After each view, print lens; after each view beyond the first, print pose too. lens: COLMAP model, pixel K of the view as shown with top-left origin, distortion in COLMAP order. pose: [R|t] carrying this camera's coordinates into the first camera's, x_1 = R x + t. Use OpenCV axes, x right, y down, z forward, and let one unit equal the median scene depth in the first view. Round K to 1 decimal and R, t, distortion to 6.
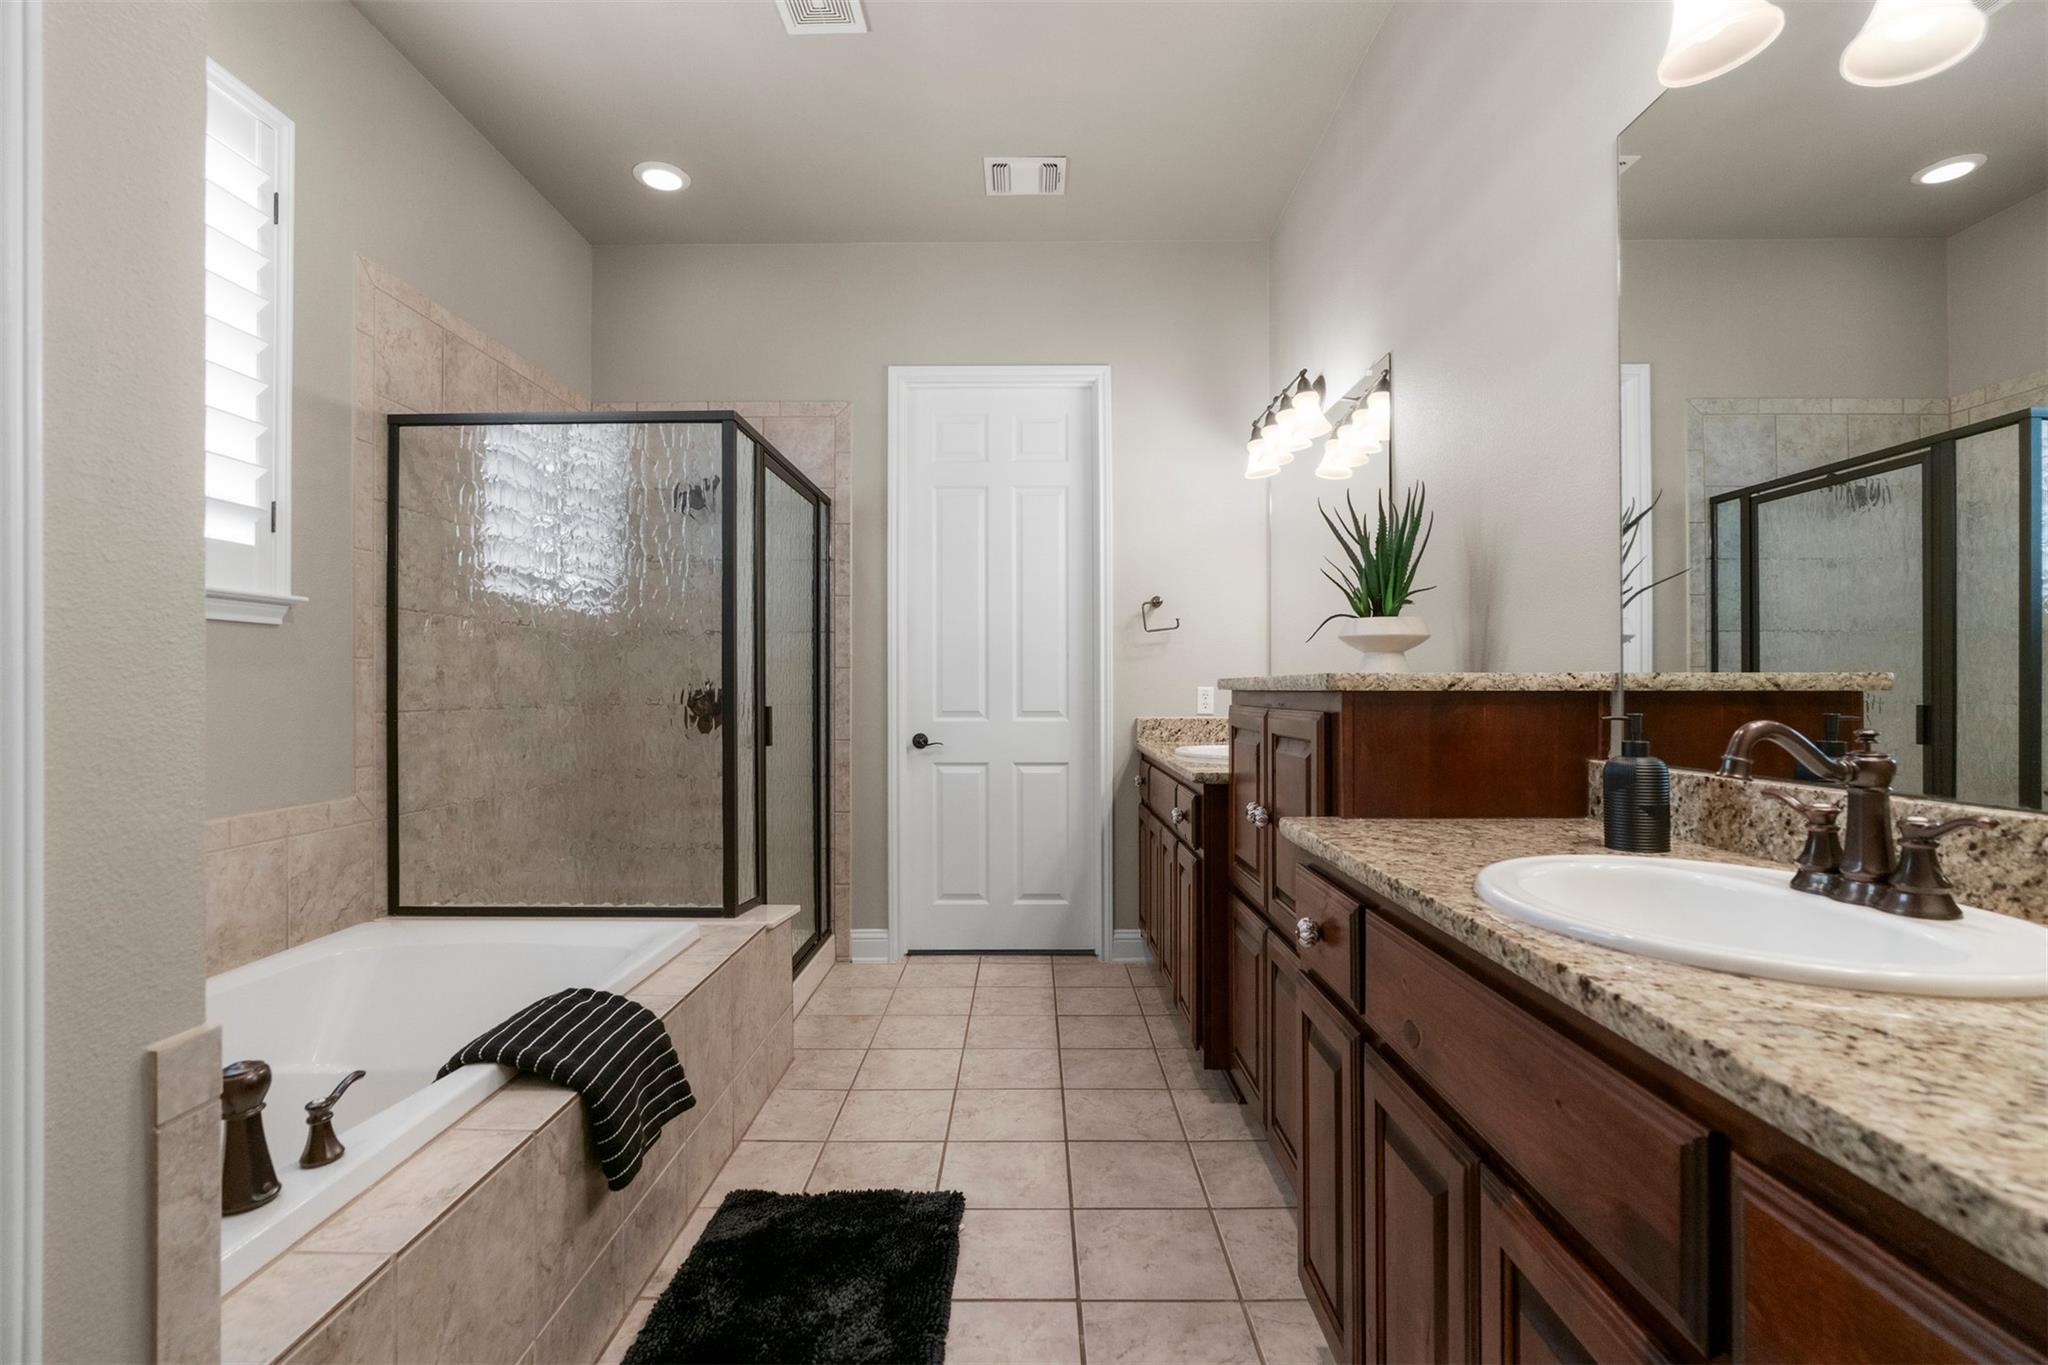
lens RADIAL K [[920.5, 0, 1022.3], [0, 920.5, 682.5], [0, 0, 1]] dist [-0.011307, 0.005124]
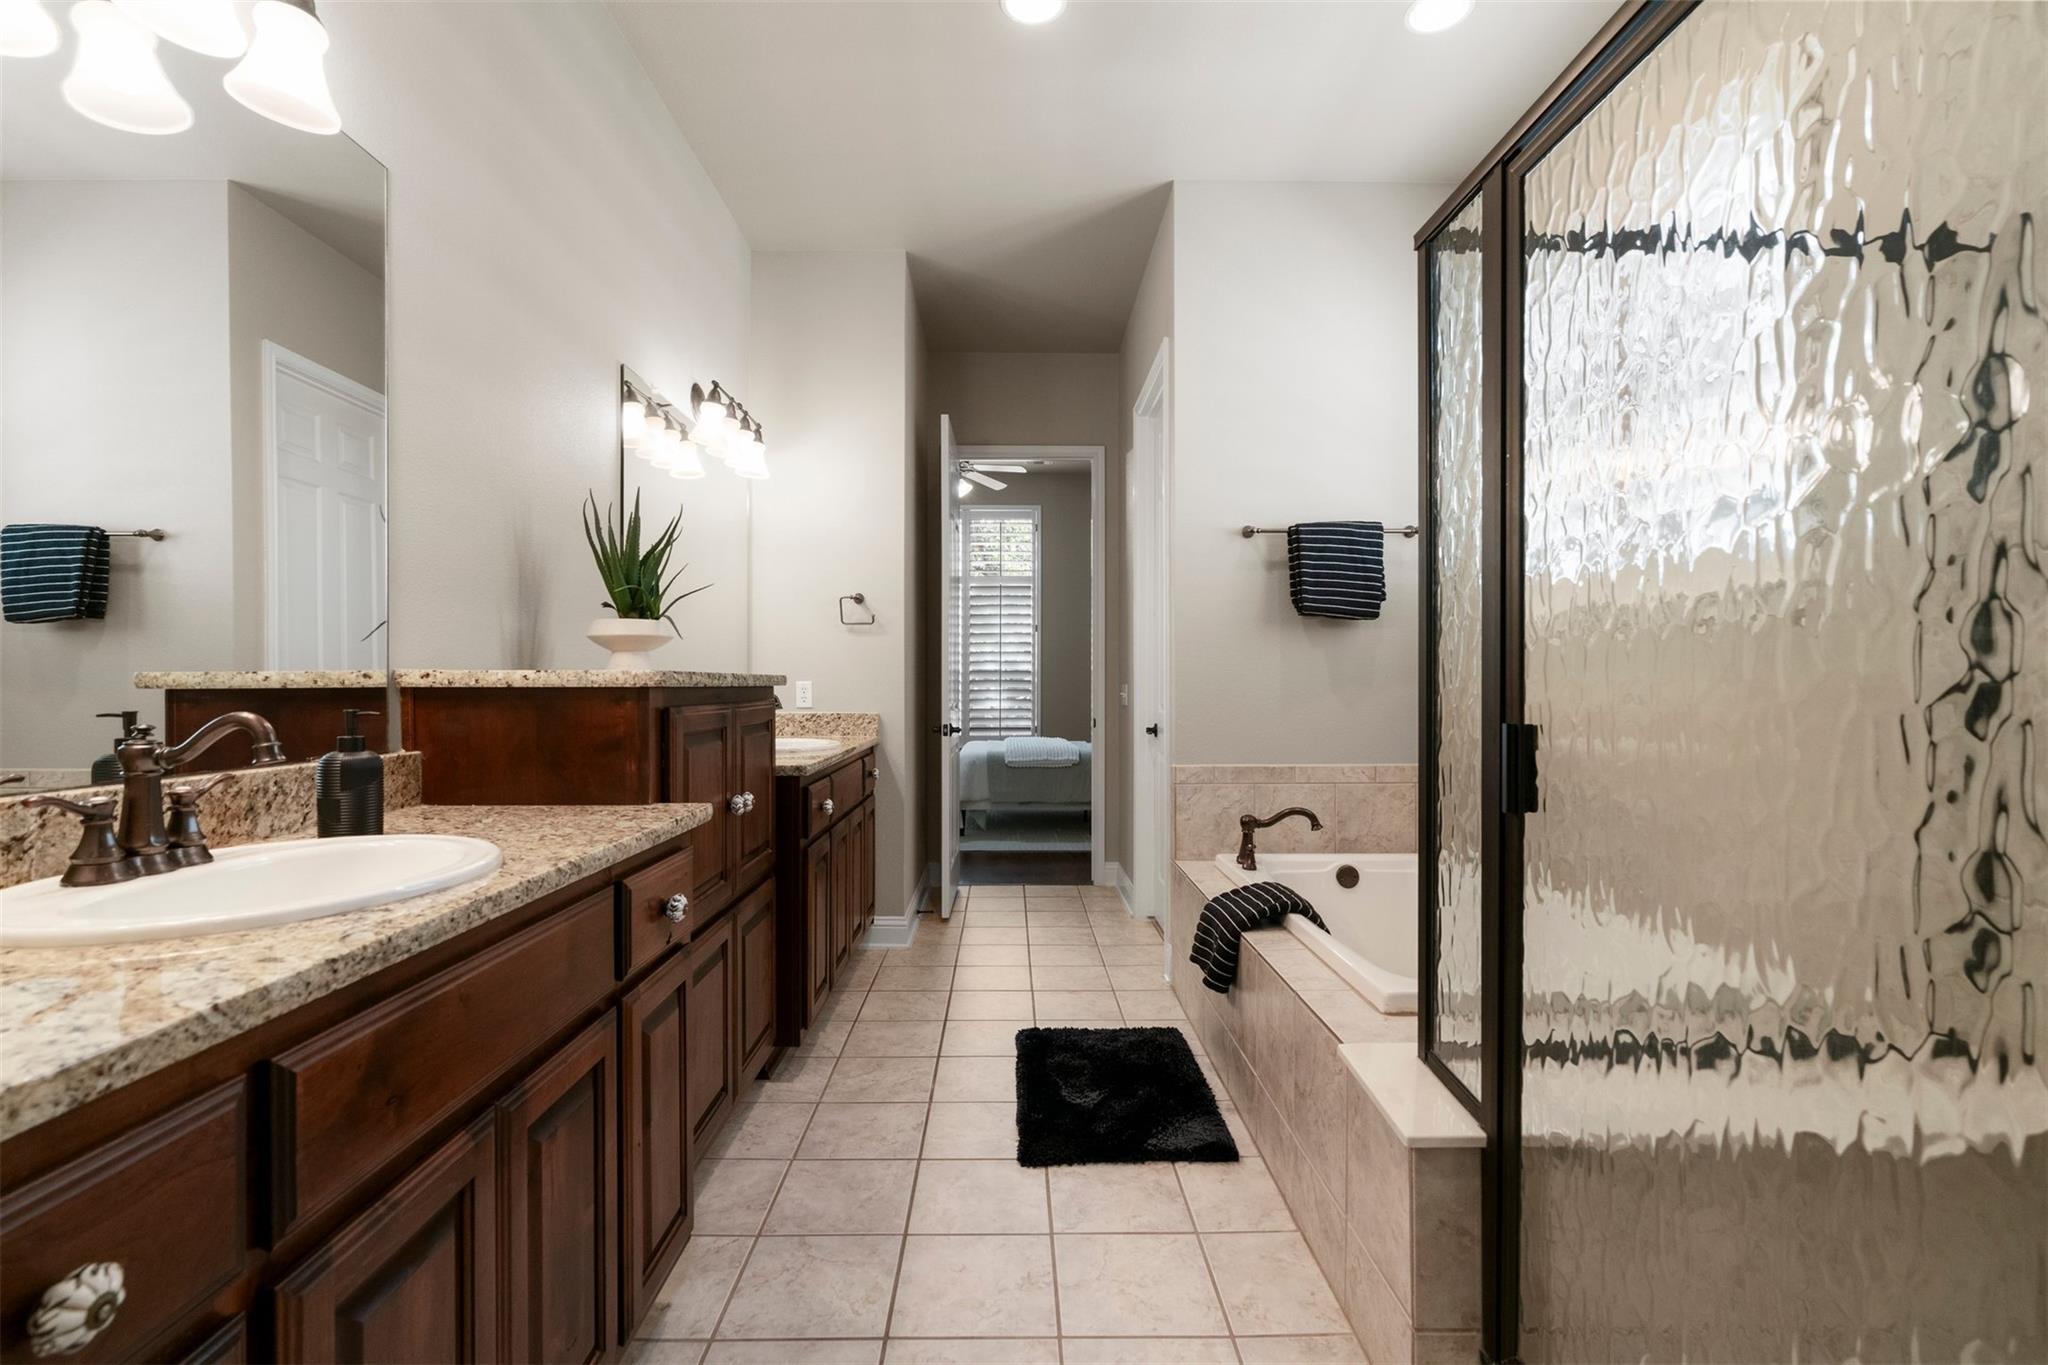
lens RADIAL K [[920.5, 0, 1026.1], [0, 920.5, 686.5], [0, 0, 1]] dist [-0.011307, 0.005124]
pose [[-0.999772, 0.000935, -0.021340, -0.049538], [0.000900, 0.999998, 0.001644, 0.006560], [0.021341, 0.001625, -0.999771, 2.088020]]
